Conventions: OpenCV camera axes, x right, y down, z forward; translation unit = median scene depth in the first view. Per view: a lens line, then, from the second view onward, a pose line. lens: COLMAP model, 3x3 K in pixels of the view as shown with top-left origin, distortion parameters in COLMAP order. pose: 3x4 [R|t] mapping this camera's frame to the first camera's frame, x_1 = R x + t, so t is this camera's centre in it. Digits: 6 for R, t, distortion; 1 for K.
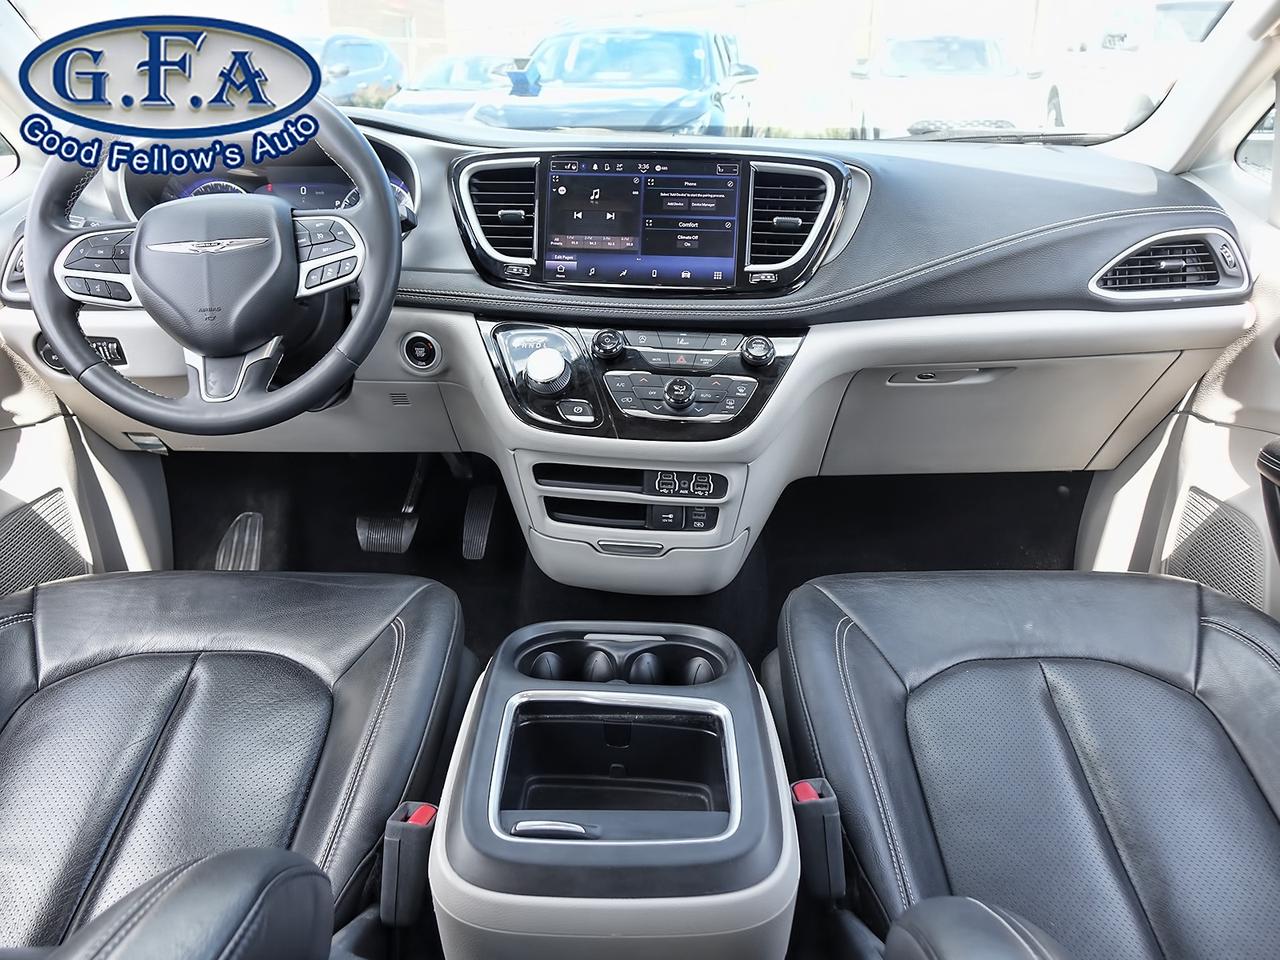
lens RADIAL K [[956.4, 0, 633.1], [0, 956.4, 480.1], [0, 0, 1]] dist [-0.002027, -0.002884]
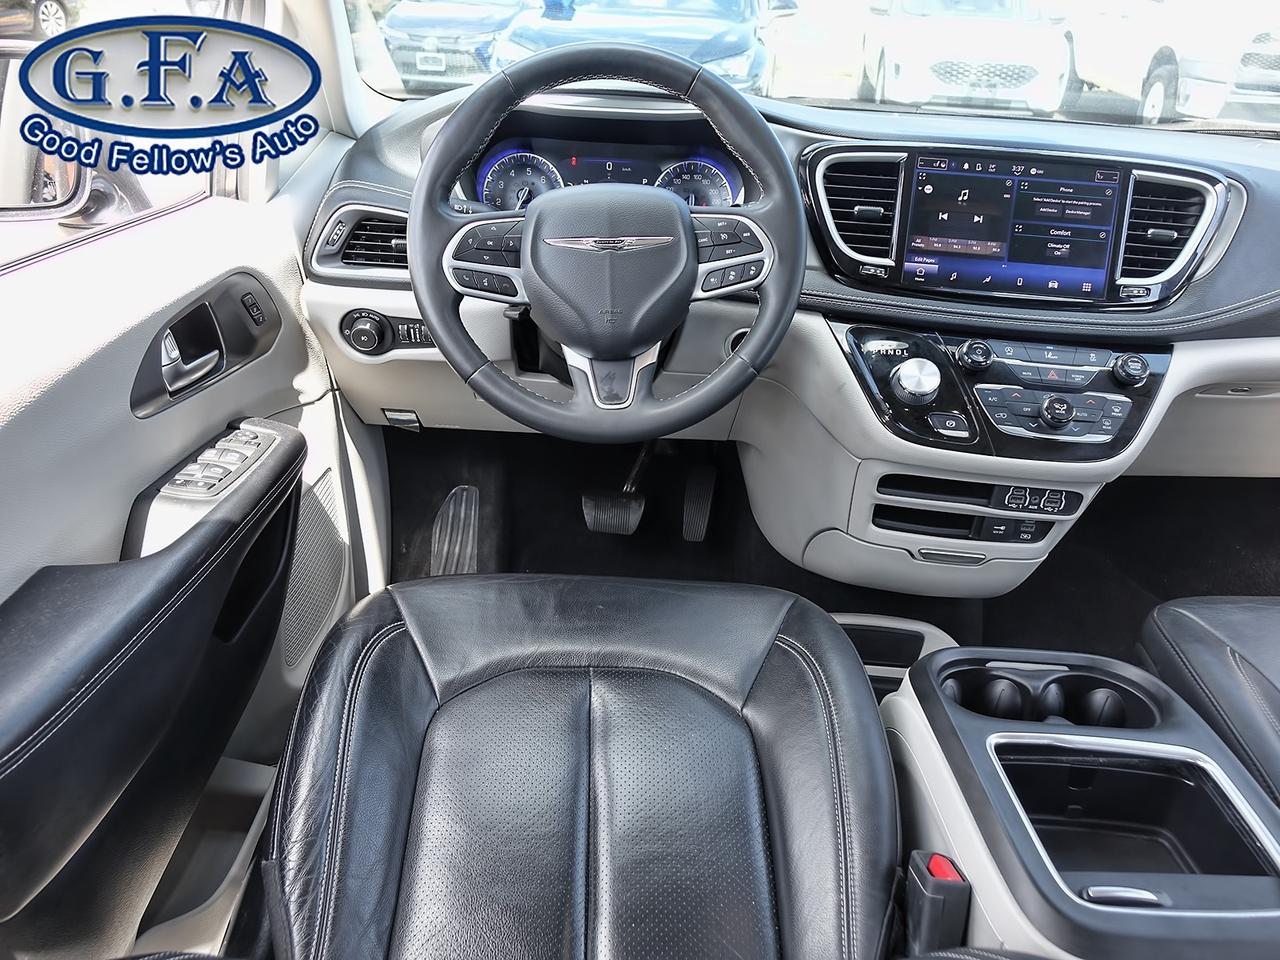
lens RADIAL K [[956.4, 0, 641.5], [0, 956.4, 477.4], [0, 0, 1]] dist [-0.002027, -0.002884]
pose [[0.998587, 0.034990, 0.040007, -0.392772], [-0.037620, 0.997044, 0.066988, -0.069723], [-0.037545, -0.068399, 0.996951, 0.039267]]
